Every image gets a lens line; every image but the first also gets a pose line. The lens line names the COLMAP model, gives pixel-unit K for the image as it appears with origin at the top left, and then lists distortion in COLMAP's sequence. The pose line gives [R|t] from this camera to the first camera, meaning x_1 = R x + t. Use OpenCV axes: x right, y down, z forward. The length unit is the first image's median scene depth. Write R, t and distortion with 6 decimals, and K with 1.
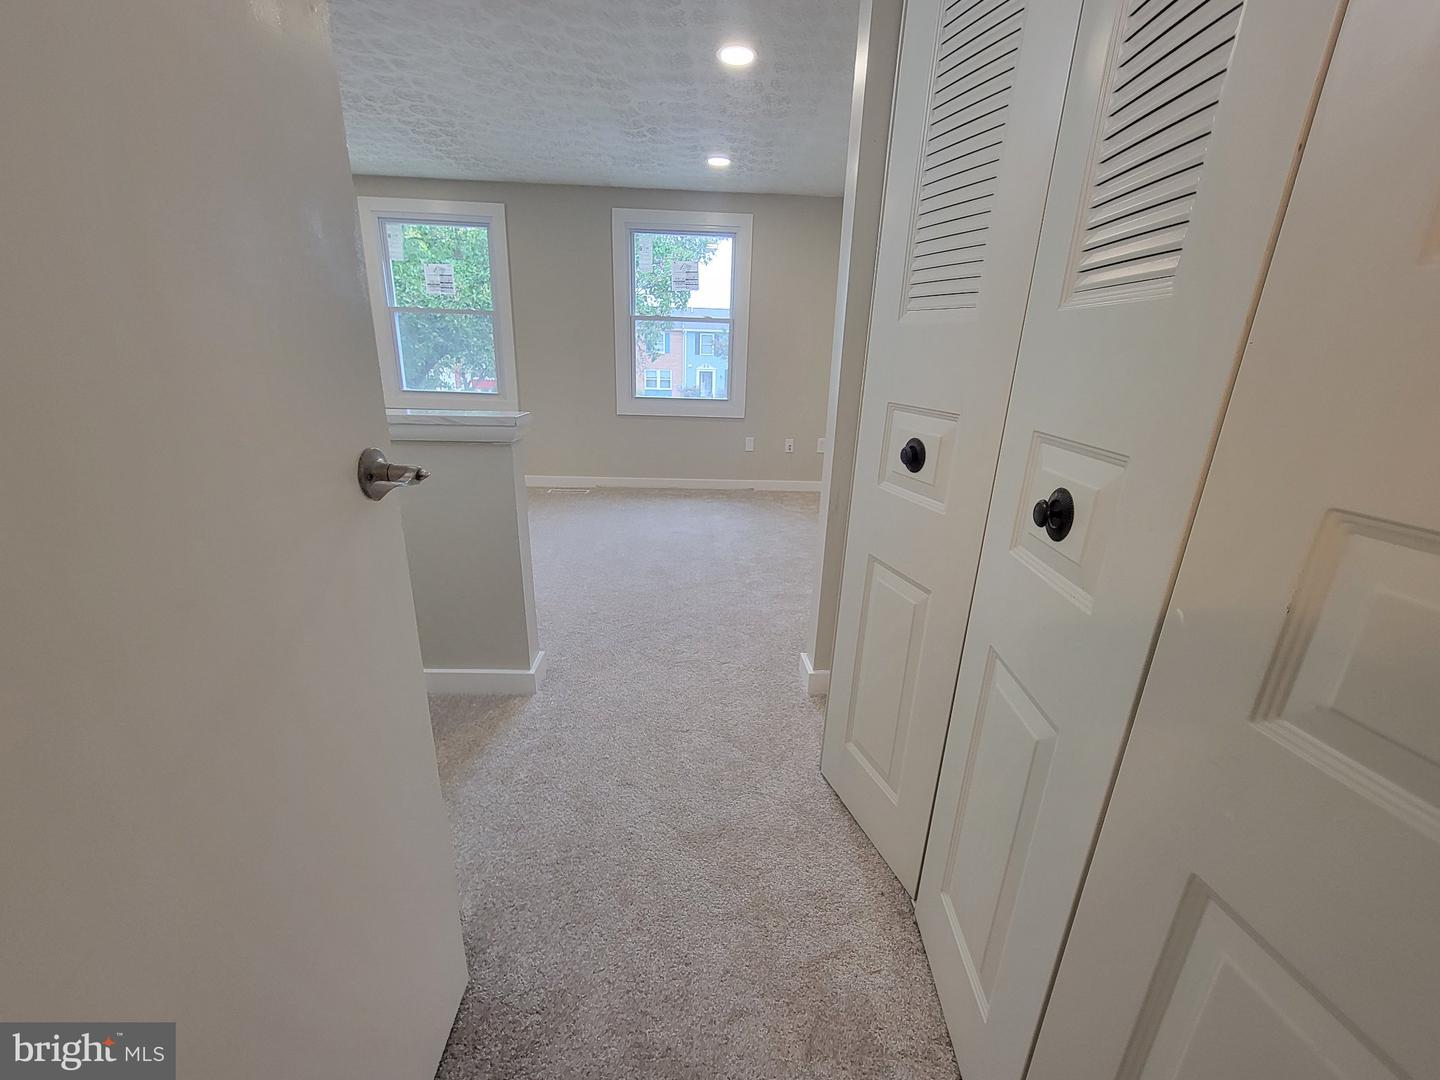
lens RADIAL K [[594.4, 0, 722.4], [0, 594.4, 548.2], [0, 0, 1]] dist [-0.002639, -0.000021]
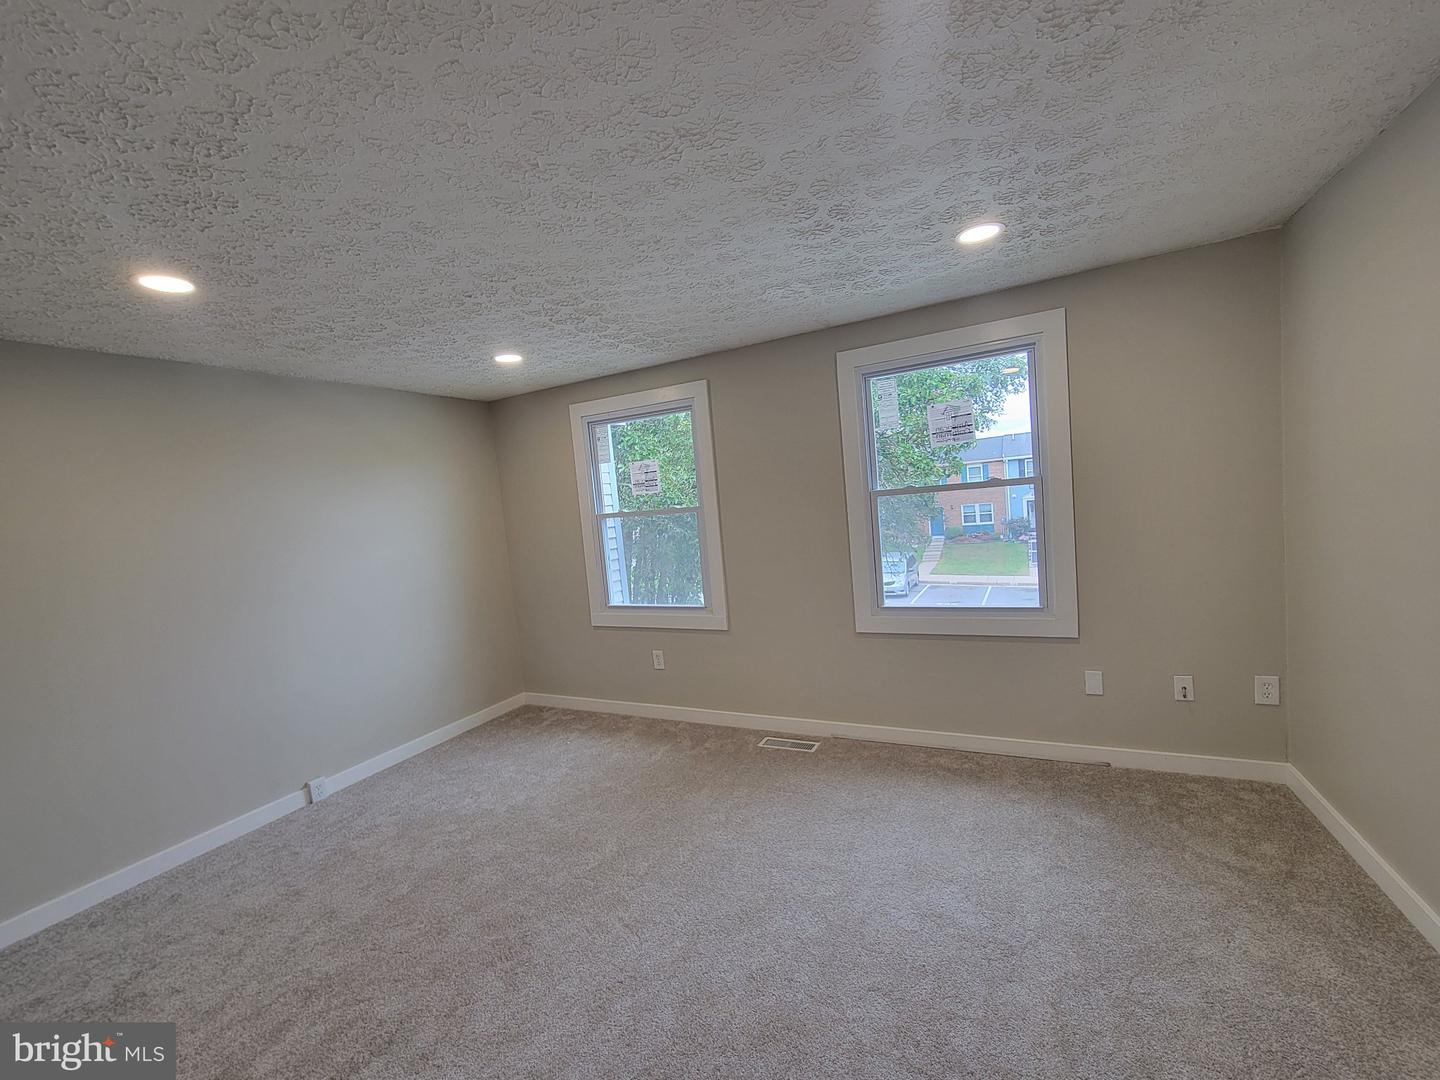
lens RADIAL K [[594.4, 0, 722.4], [0, 594.4, 548.2], [0, 0, 1]] dist [-0.002639, -0.000021]
pose [[0.865376, -0.070166, -0.496187, 0.033289], [-0.042908, 0.976138, -0.212869, -0.185590], [0.499284, 0.205501, 0.841716, 0.377190]]
